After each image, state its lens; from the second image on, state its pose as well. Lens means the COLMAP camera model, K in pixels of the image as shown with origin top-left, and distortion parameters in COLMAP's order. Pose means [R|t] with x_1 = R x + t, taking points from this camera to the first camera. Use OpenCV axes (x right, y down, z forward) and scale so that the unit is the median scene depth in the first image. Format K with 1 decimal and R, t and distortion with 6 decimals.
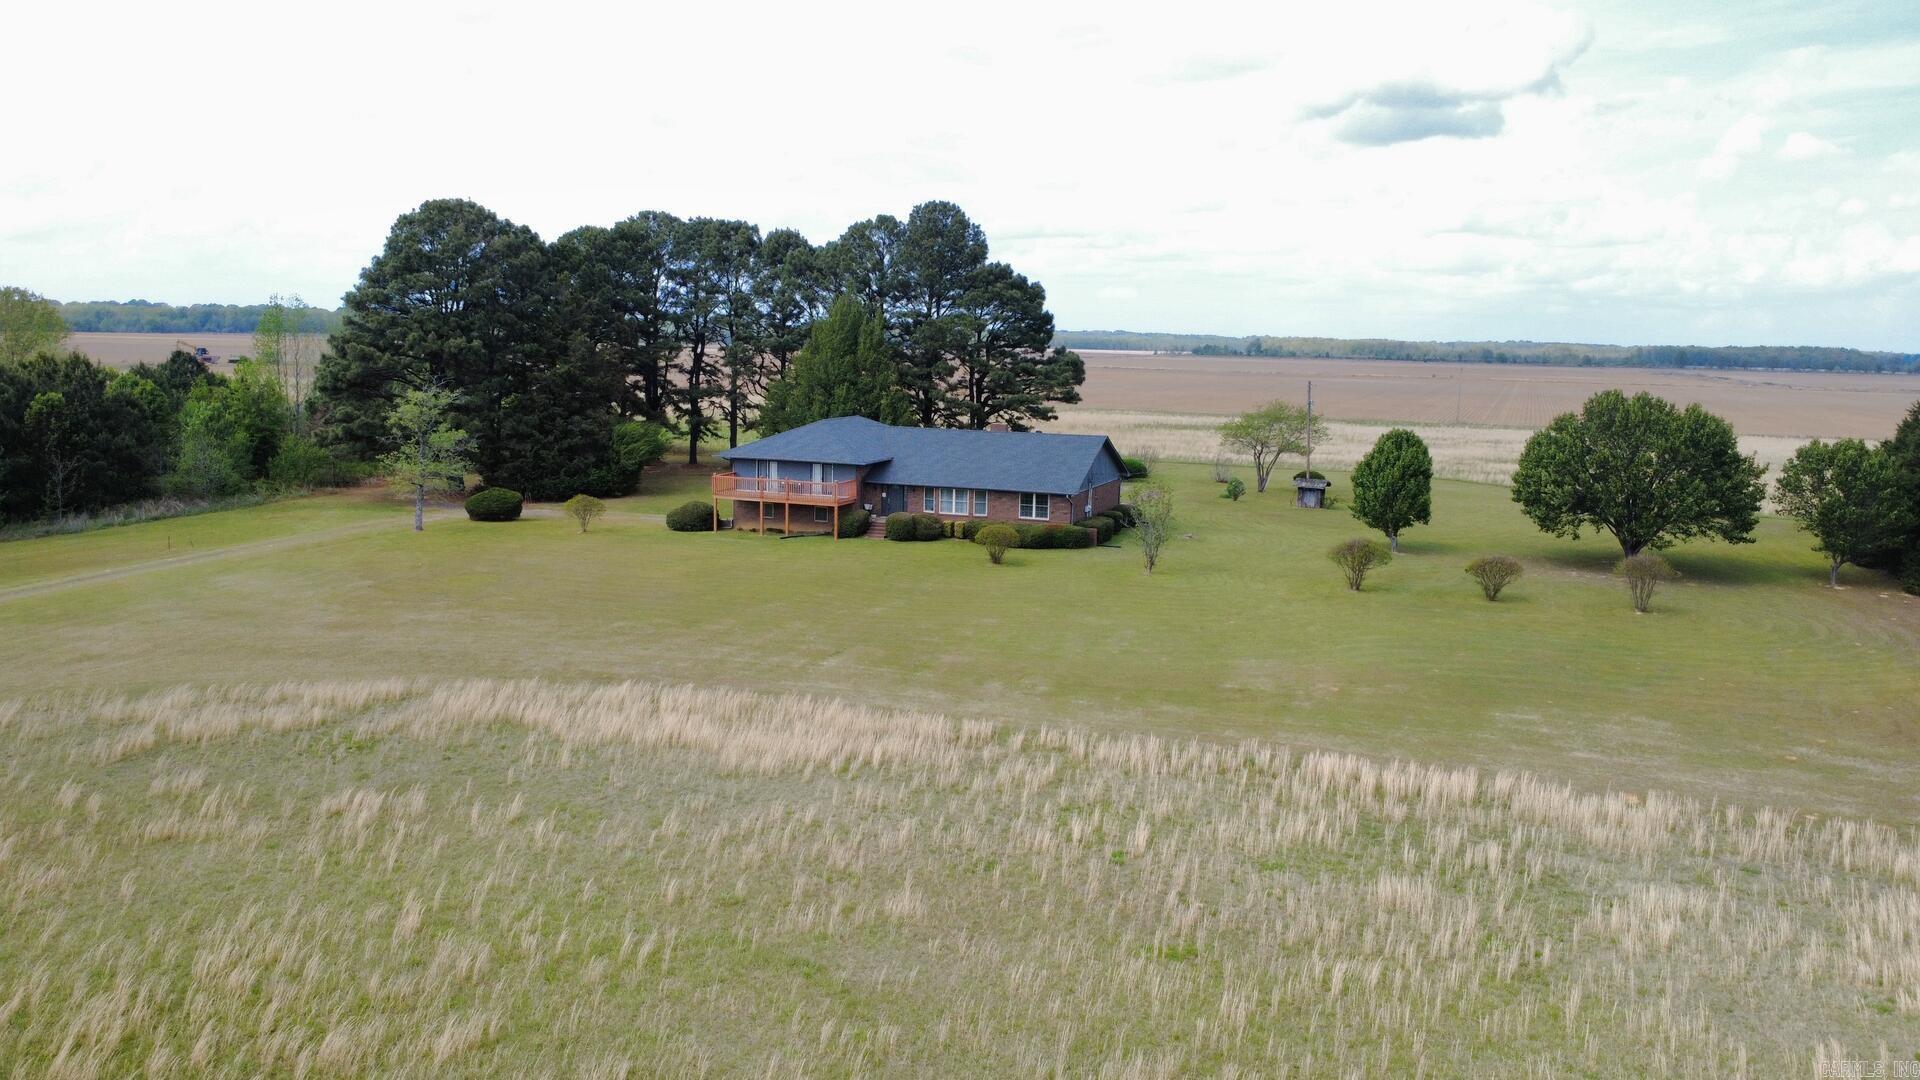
lens RADIAL K [[1458.6, 0, 947.4], [0, 1458.6, 551.7], [0, 0, 1]] dist [0.001824, -0.002254]
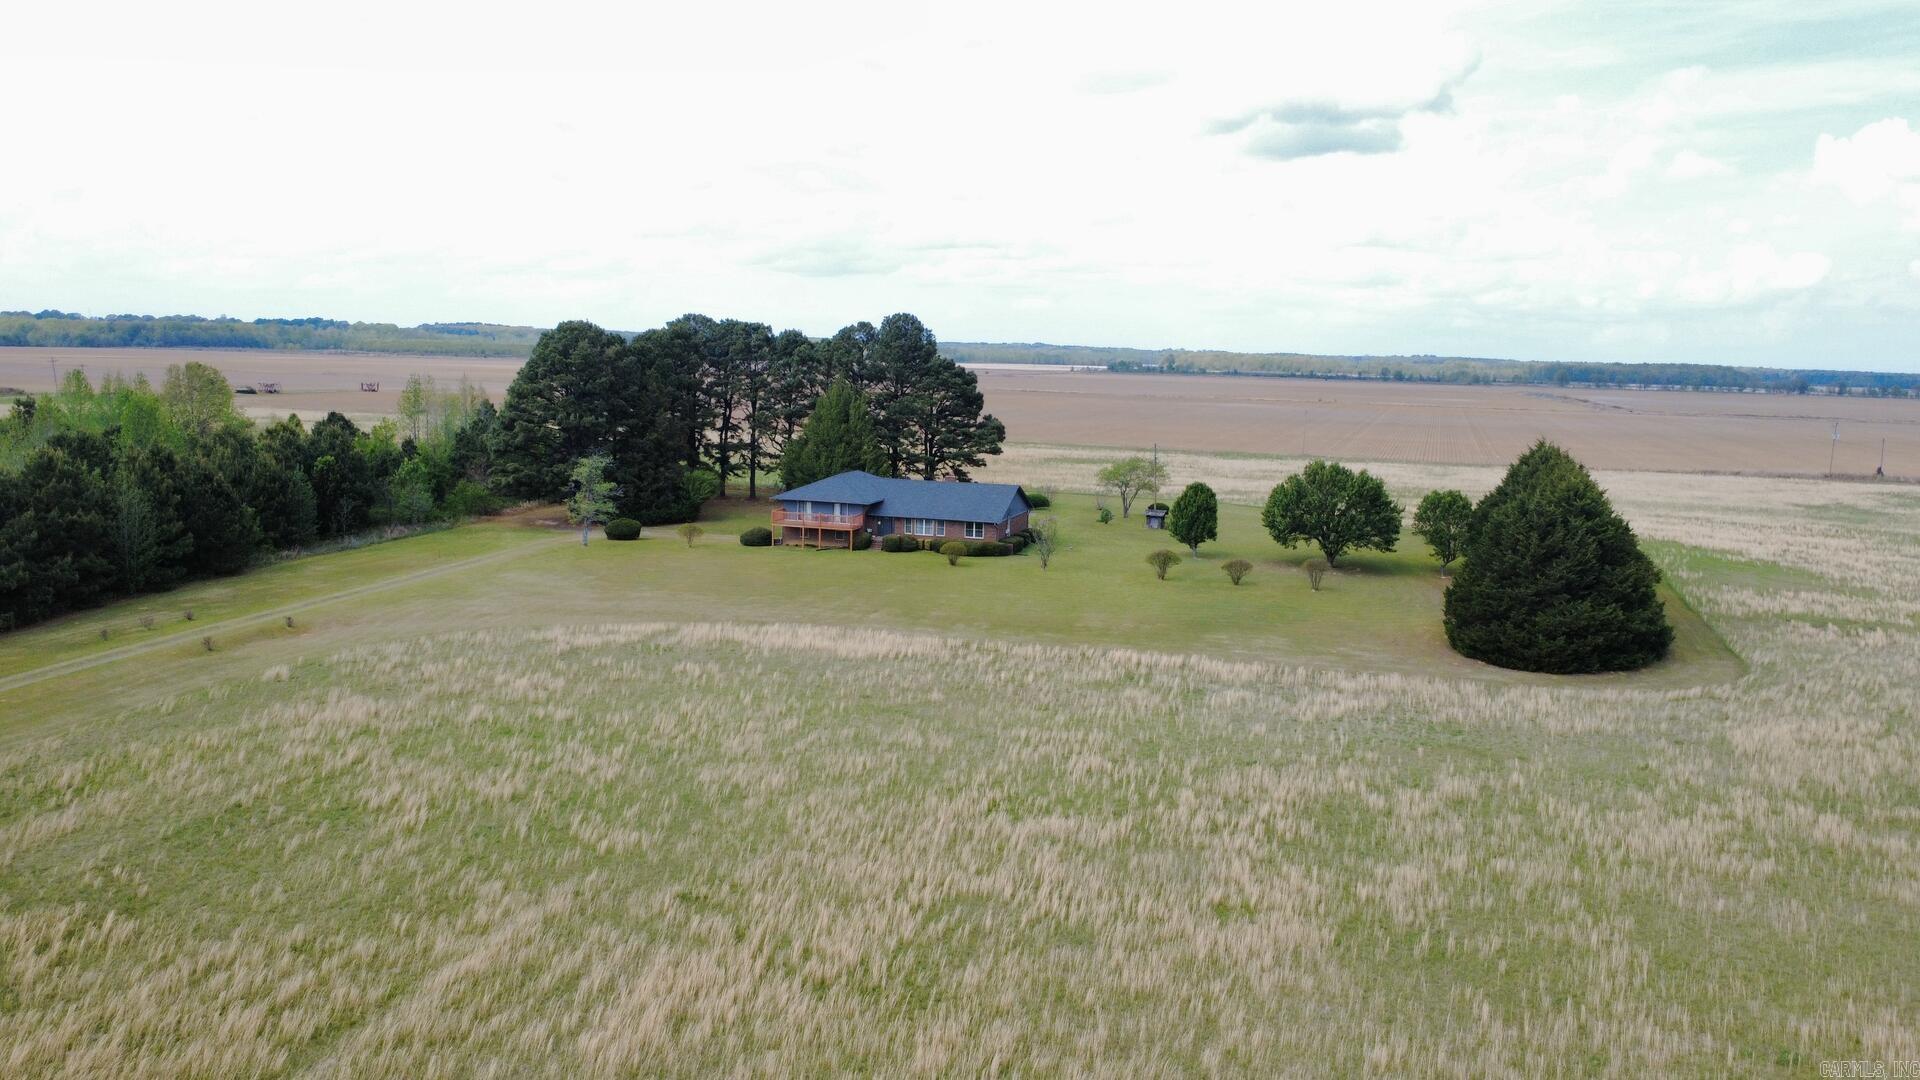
lens RADIAL K [[1458.6, 0, 946.8], [0, 1458.6, 534.0], [0, 0, 1]] dist [0.001824, -0.002254]
pose [[0.998512, -0.002779, 0.054458, -0.056819], [0.003798, 0.999819, -0.018618, 0.003027], [-0.054397, 0.018797, 0.998342, -0.590358]]
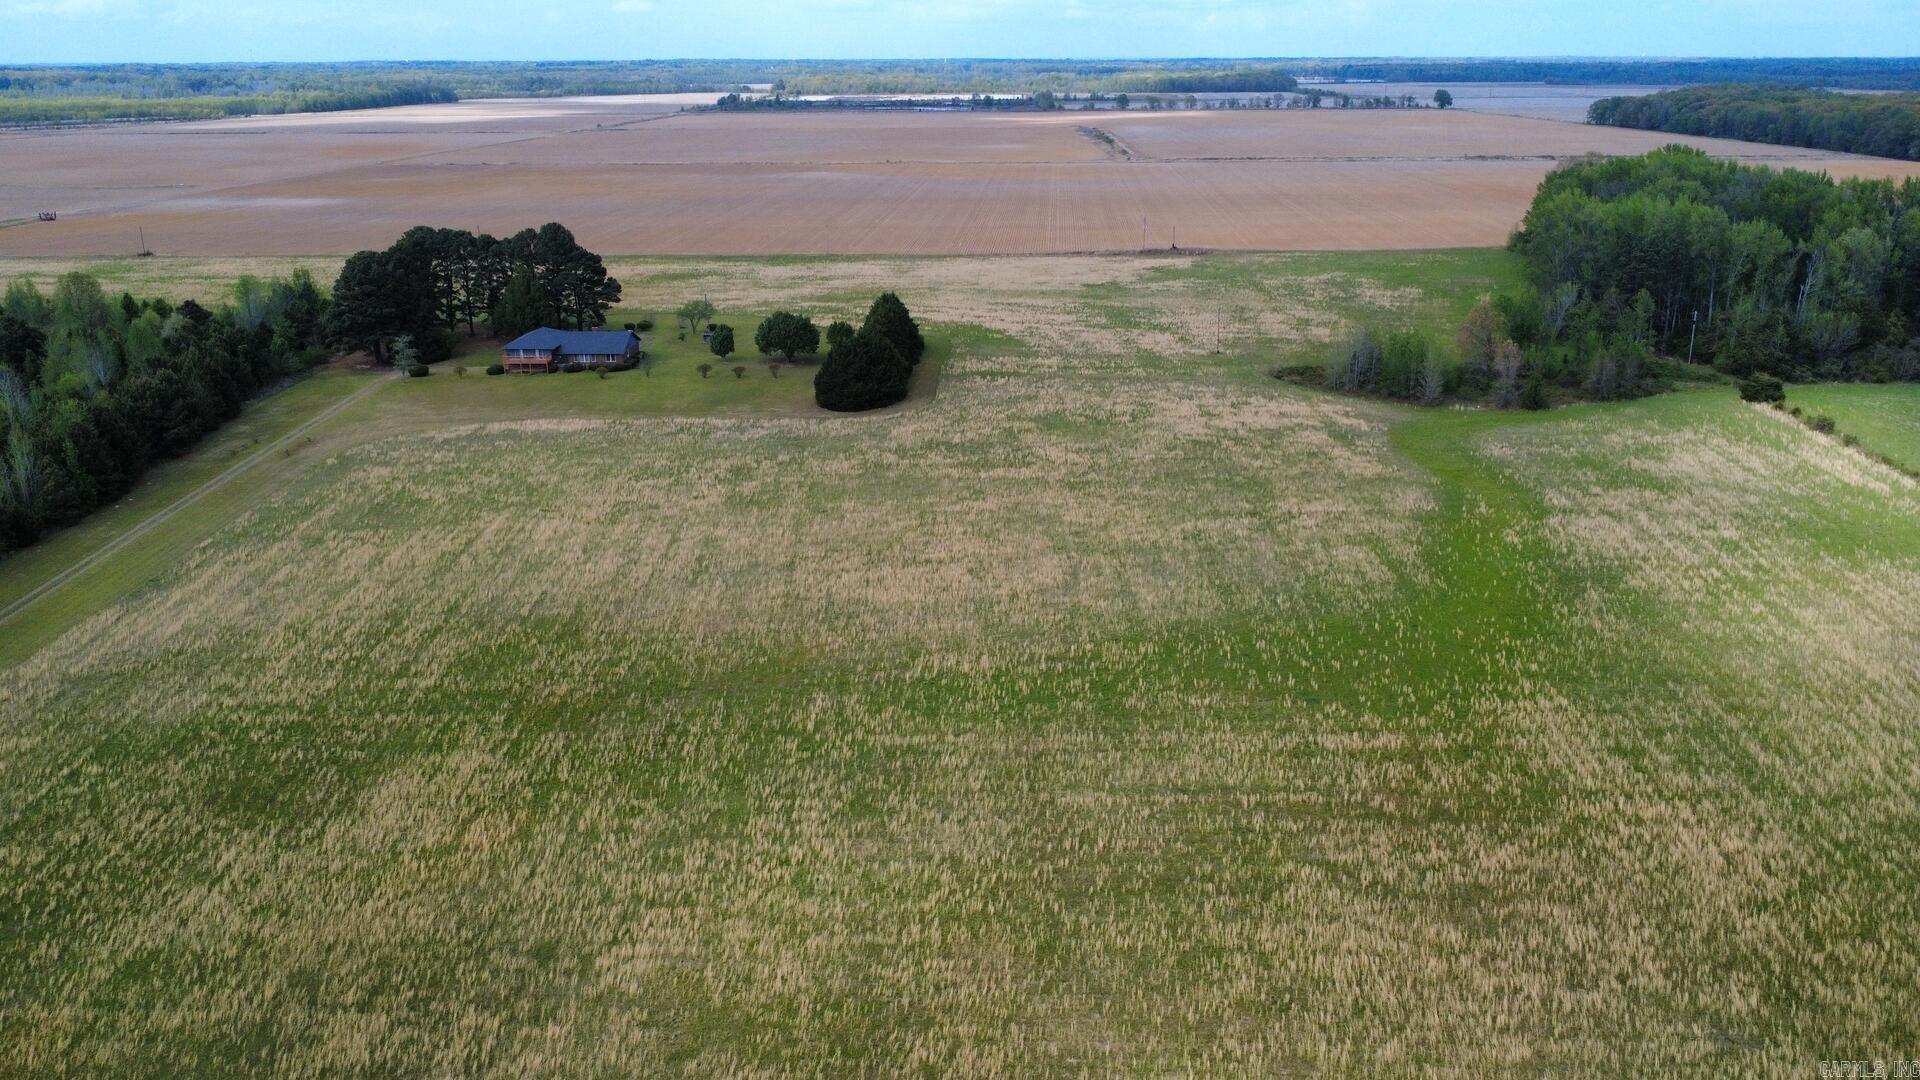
lens RADIAL K [[1458.6, 0, 953.2], [0, 1458.6, 543.6], [0, 0, 1]] dist [0.001824, -0.002254]
pose [[0.951541, -0.126009, 0.280520, -0.168325], [0.074452, 0.979454, 0.187423, -0.169441], [-0.298373, -0.157455, 0.941372, -2.215065]]
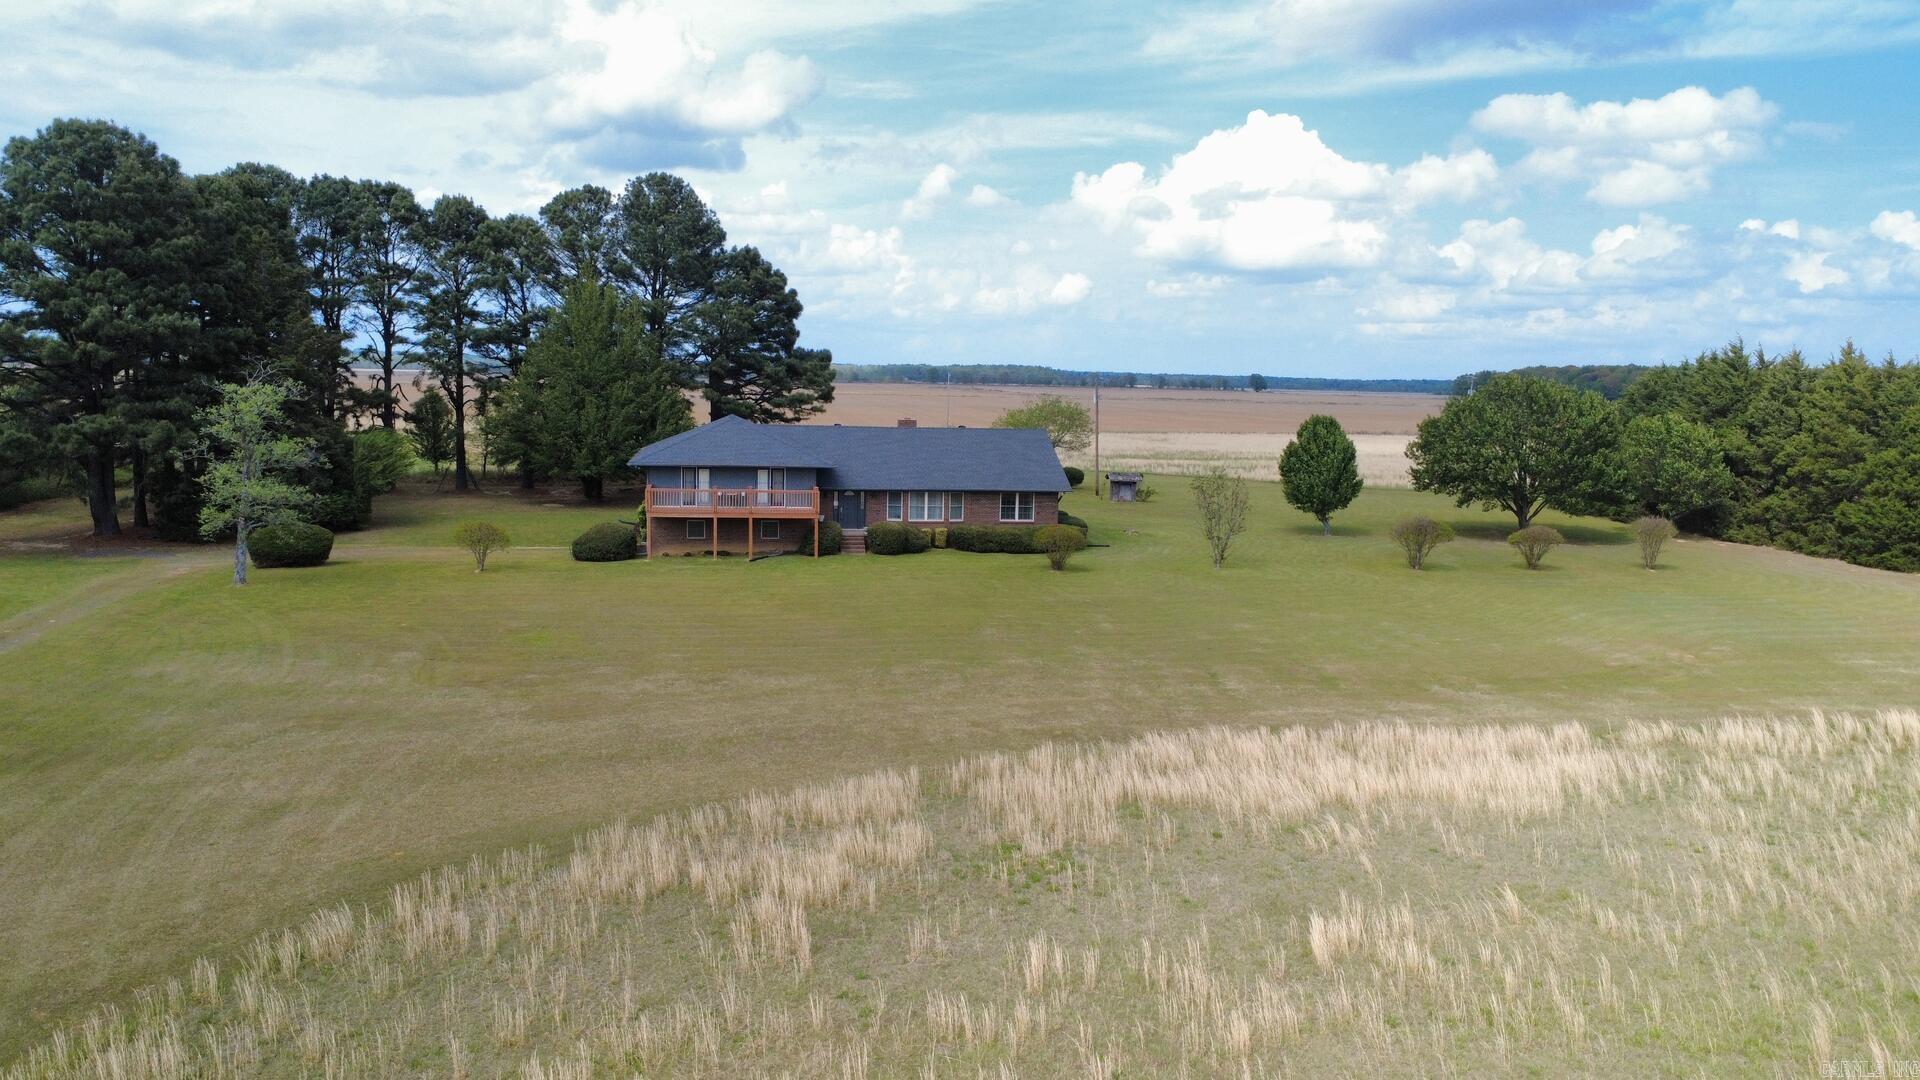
lens RADIAL K [[1458.6, 0, 964.4], [0, 1458.6, 533.2], [0, 0, 1]] dist [0.001824, -0.002254]
pose [[0.872989, -0.054190, 0.484720, -0.392810], [0.066471, 0.997755, -0.008170, -0.009645], [-0.483189, 0.039352, 0.874631, 0.221786]]
